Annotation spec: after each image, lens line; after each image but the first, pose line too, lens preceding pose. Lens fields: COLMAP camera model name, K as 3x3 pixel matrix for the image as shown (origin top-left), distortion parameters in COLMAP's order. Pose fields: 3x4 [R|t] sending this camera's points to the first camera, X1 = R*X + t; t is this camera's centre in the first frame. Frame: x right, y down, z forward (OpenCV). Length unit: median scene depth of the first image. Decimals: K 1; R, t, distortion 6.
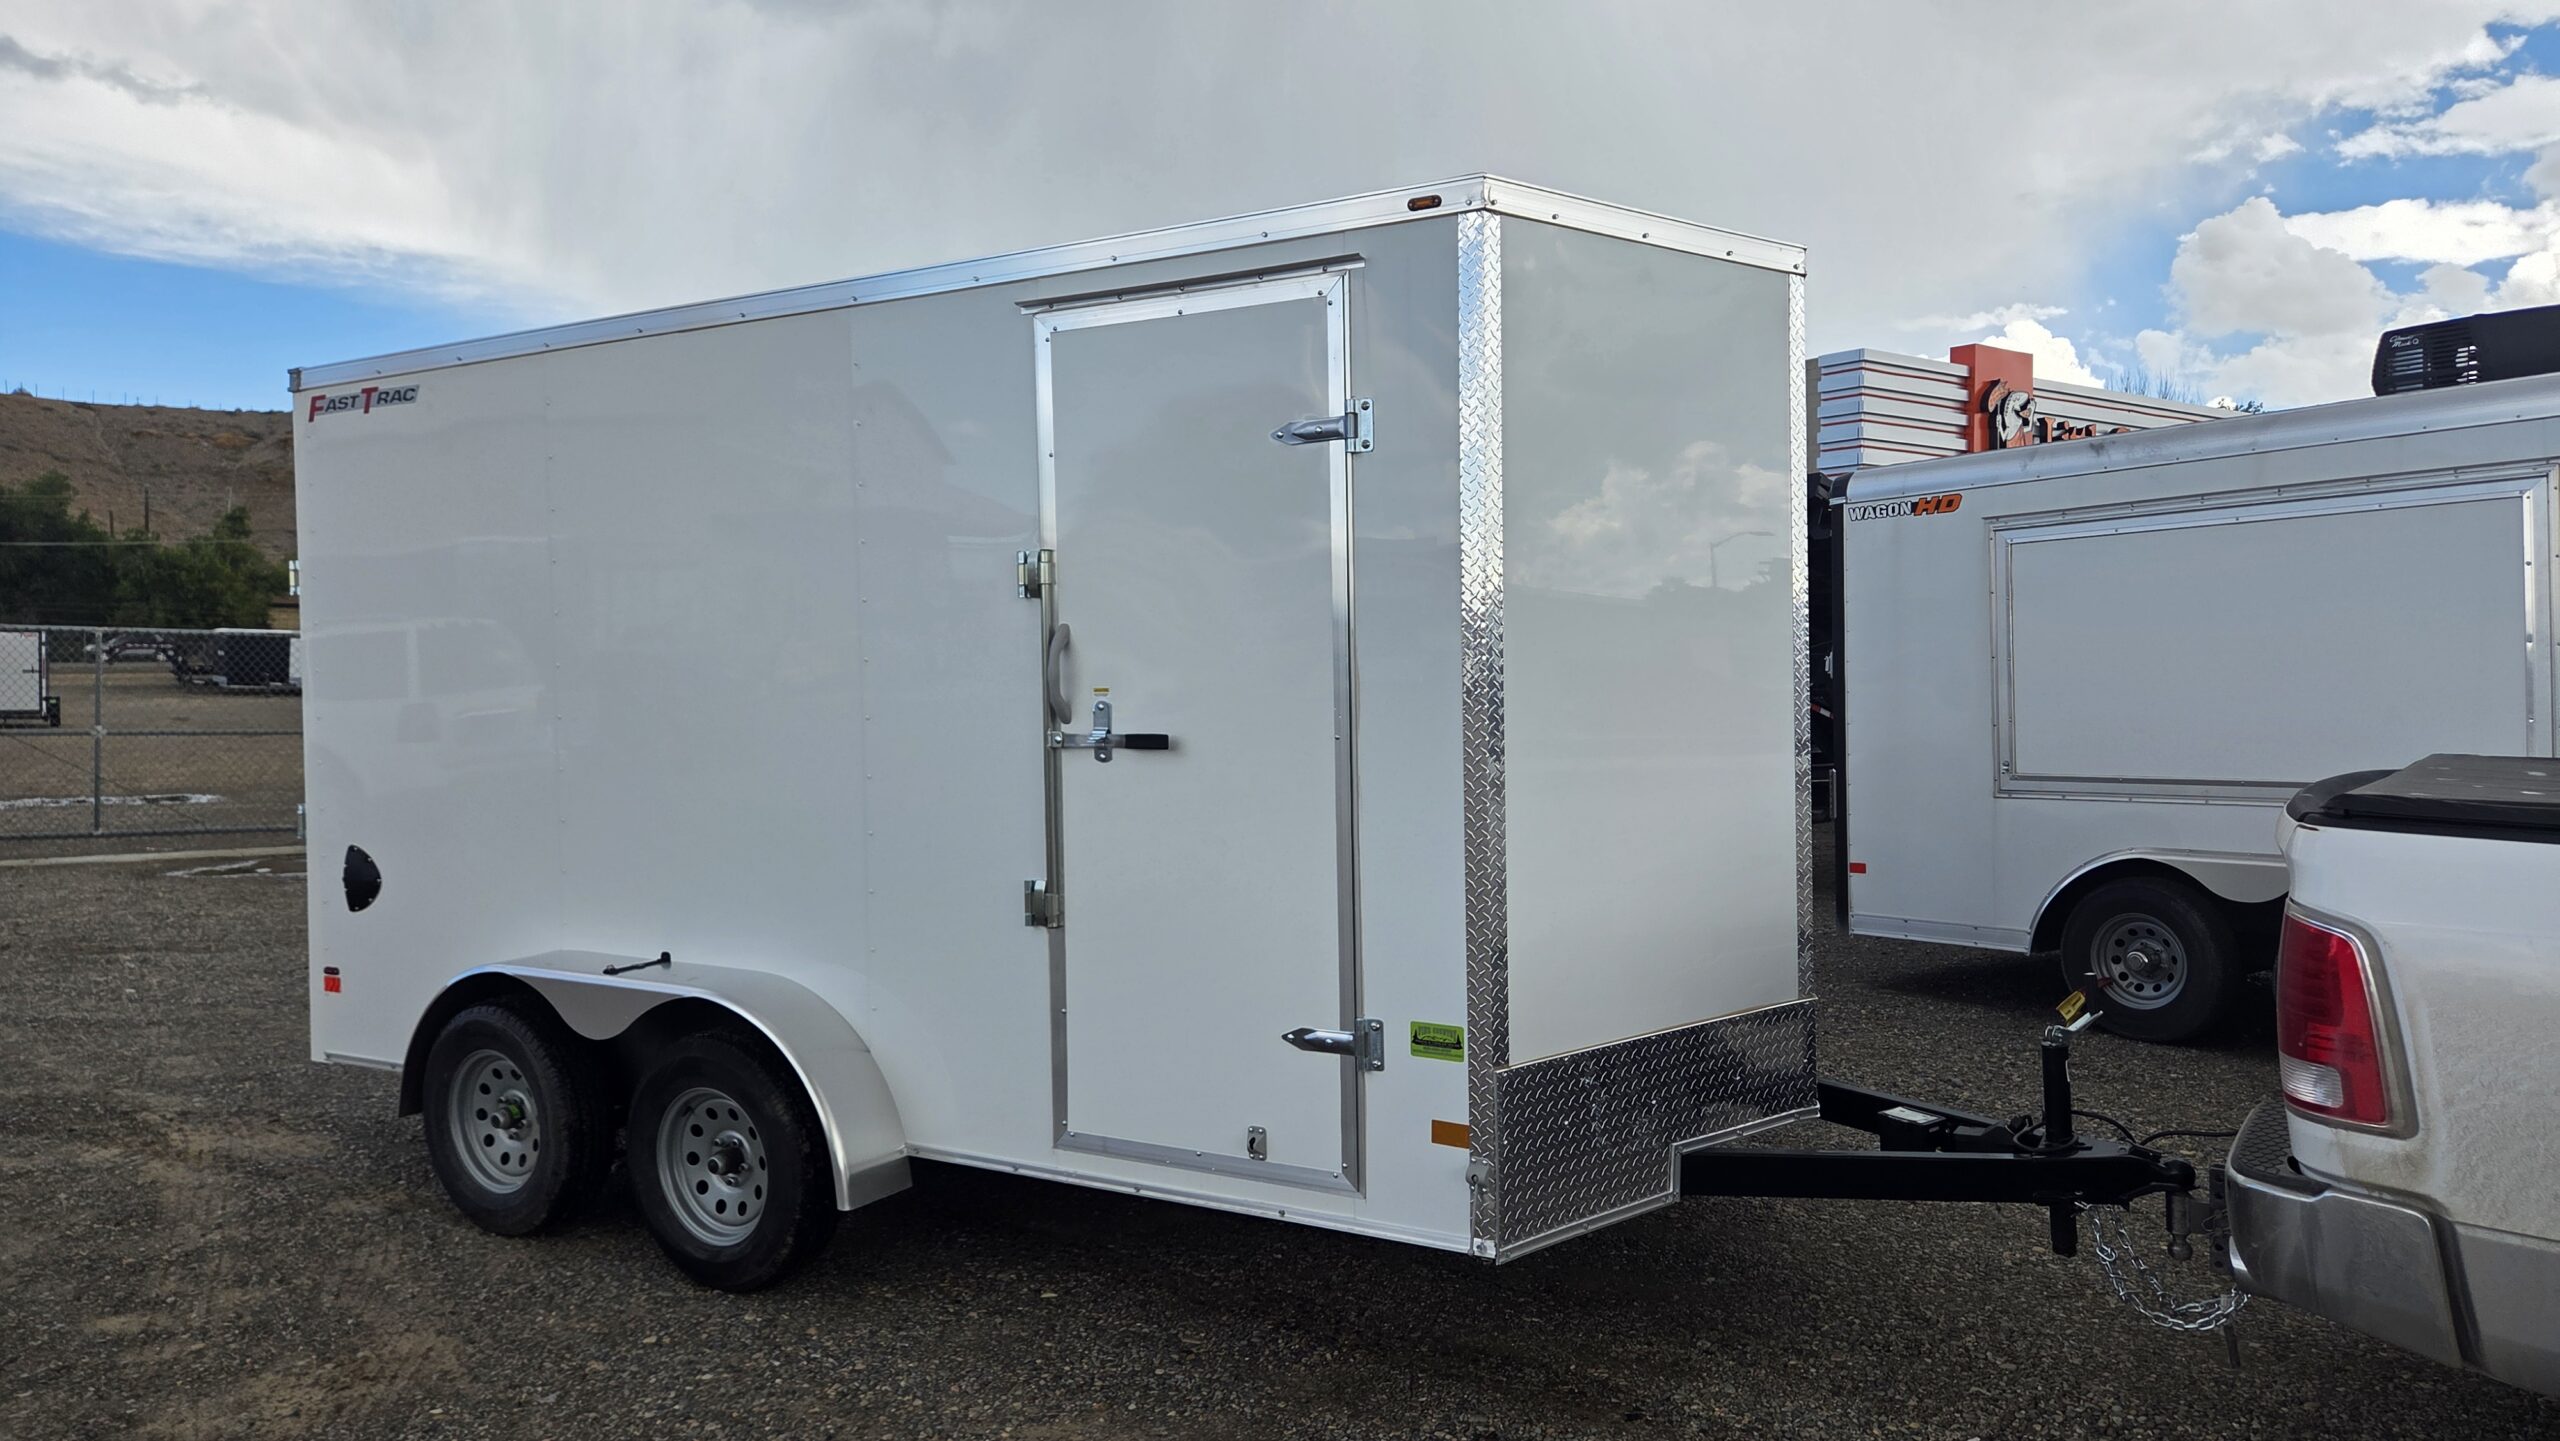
lens RADIAL K [[1744.3, 0, 1280.0], [0, 1744.3, 720.5], [0, 0, 1]] dist [0.099873, -0.108525]
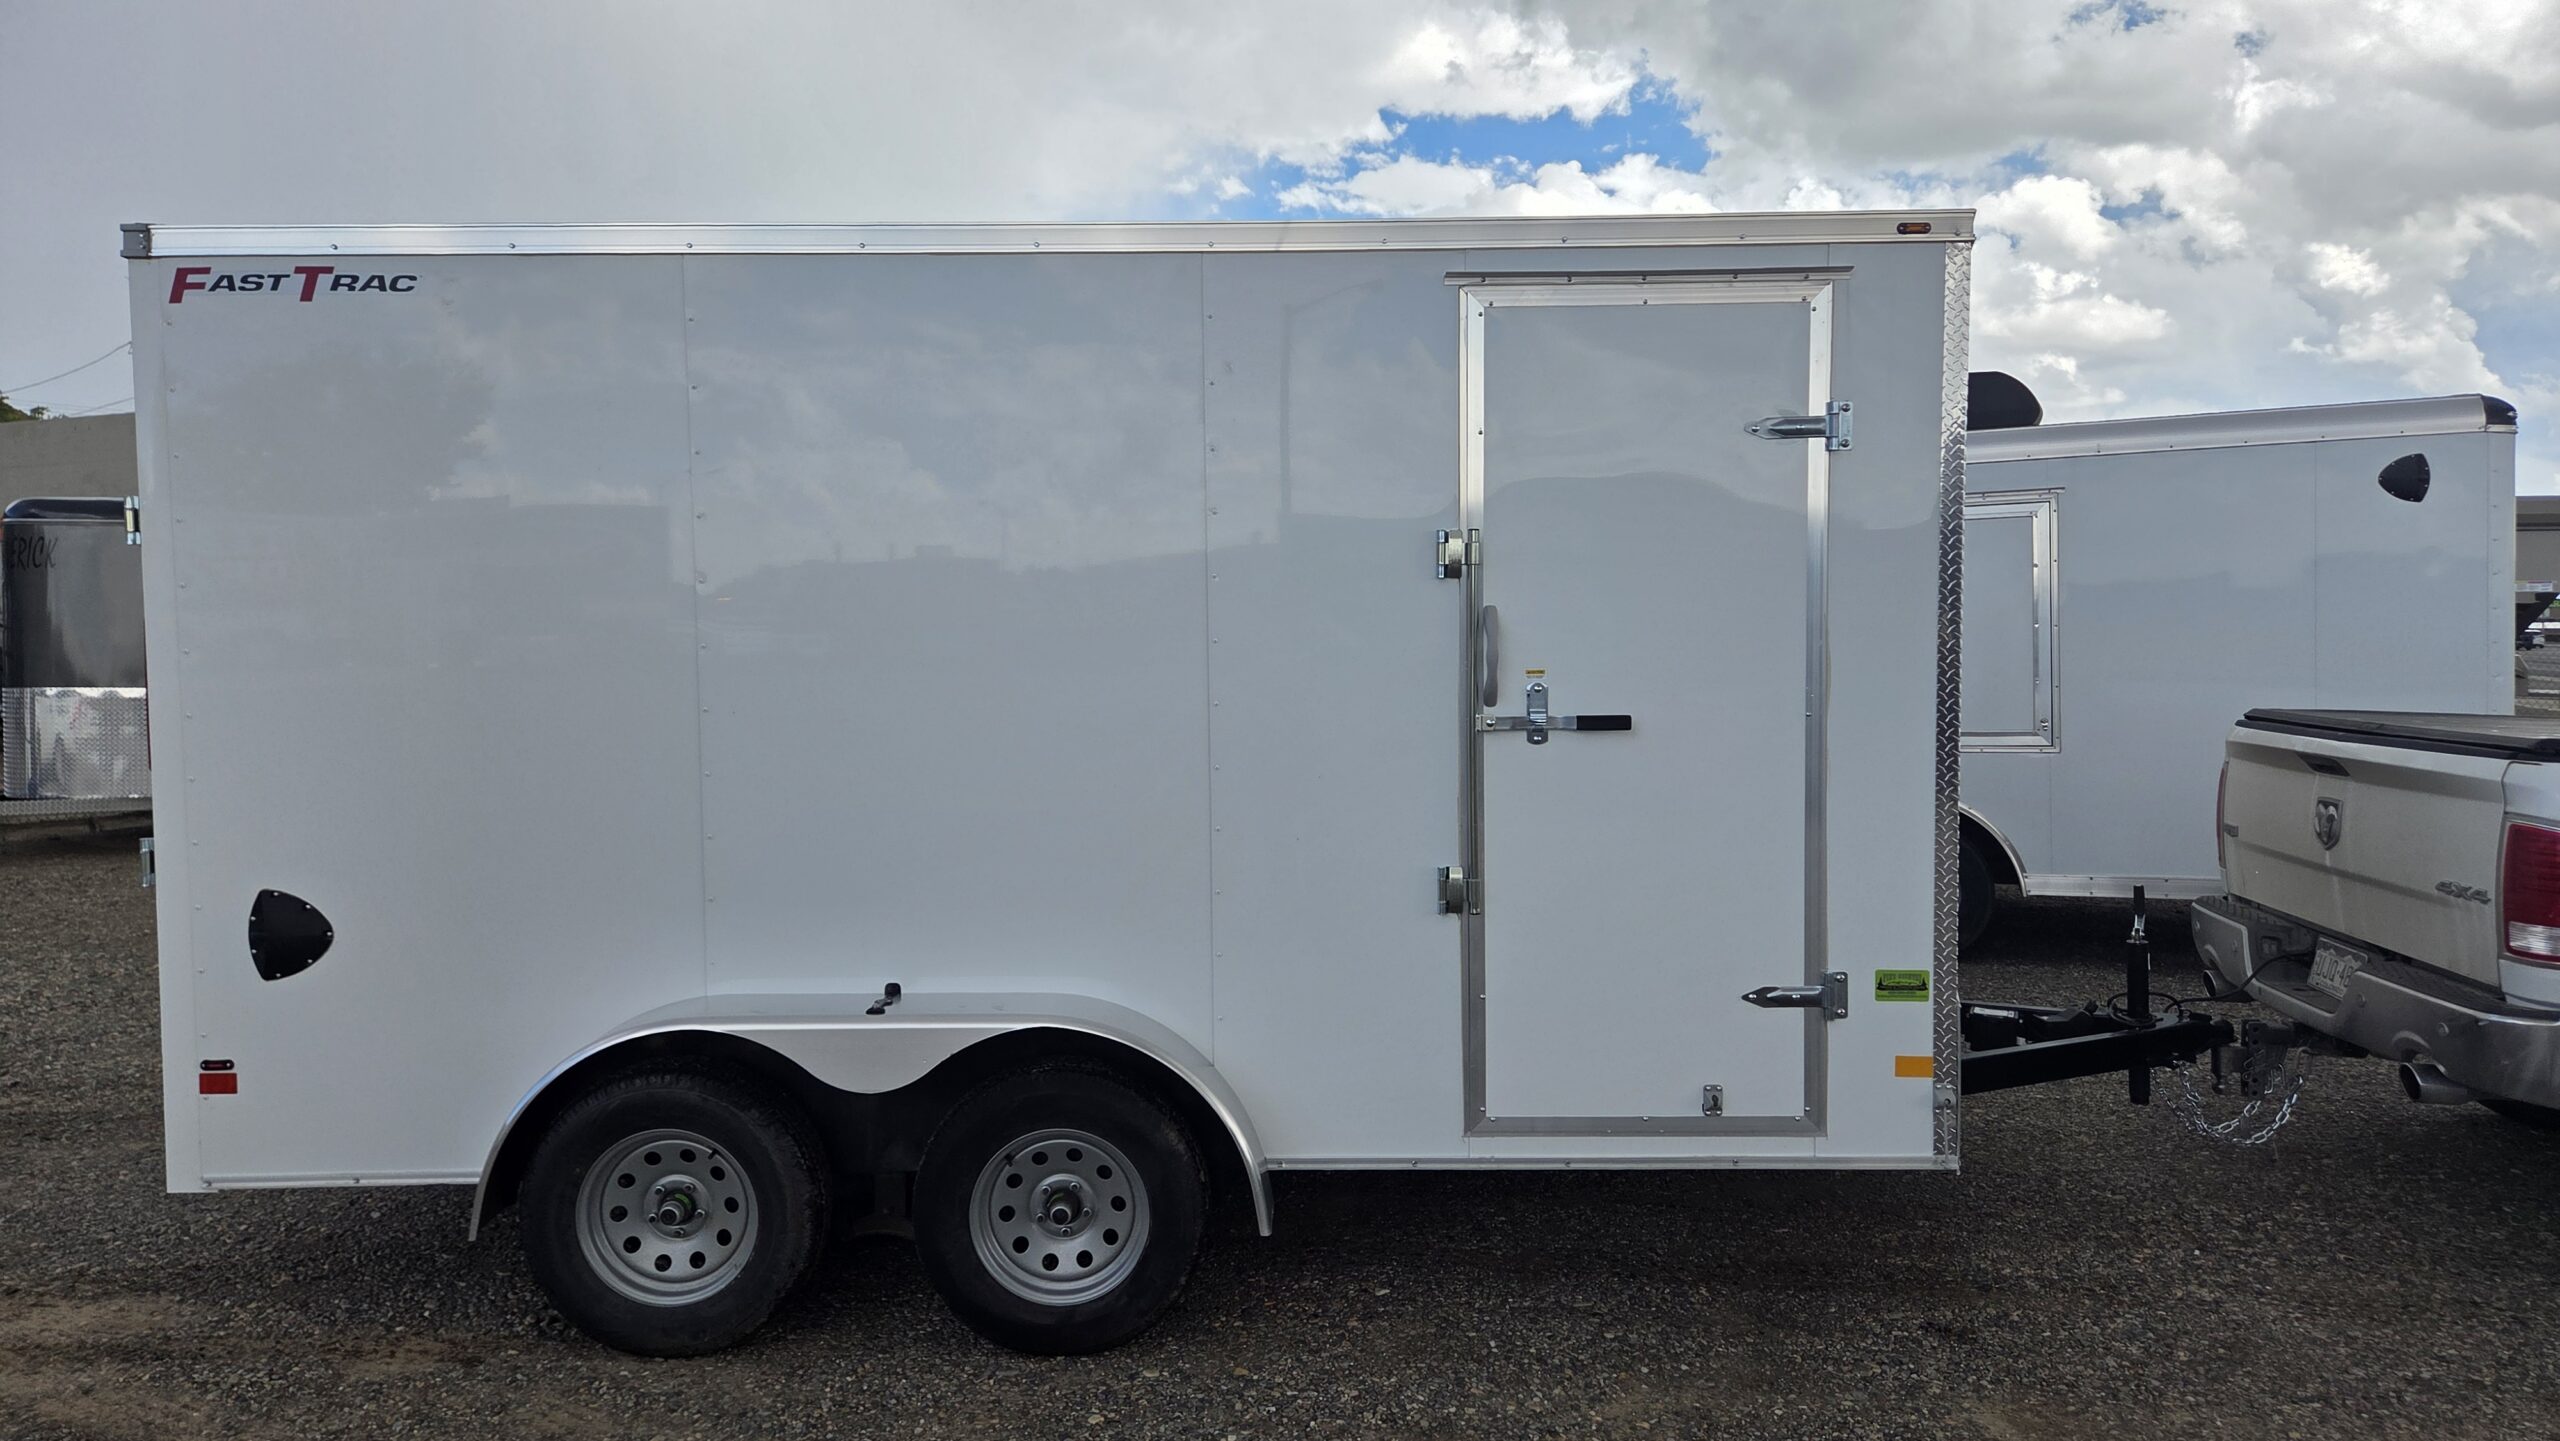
lens RADIAL K [[1744.3, 0, 1280.0], [0, 1744.3, 720.5], [0, 0, 1]] dist [0.099873, -0.108525]
pose [[0.859838, -0.023442, 0.510029, -0.736786], [0.013555, 0.999641, 0.023094, -0.014790], [-0.510388, -0.012944, 0.859847, 0.214951]]
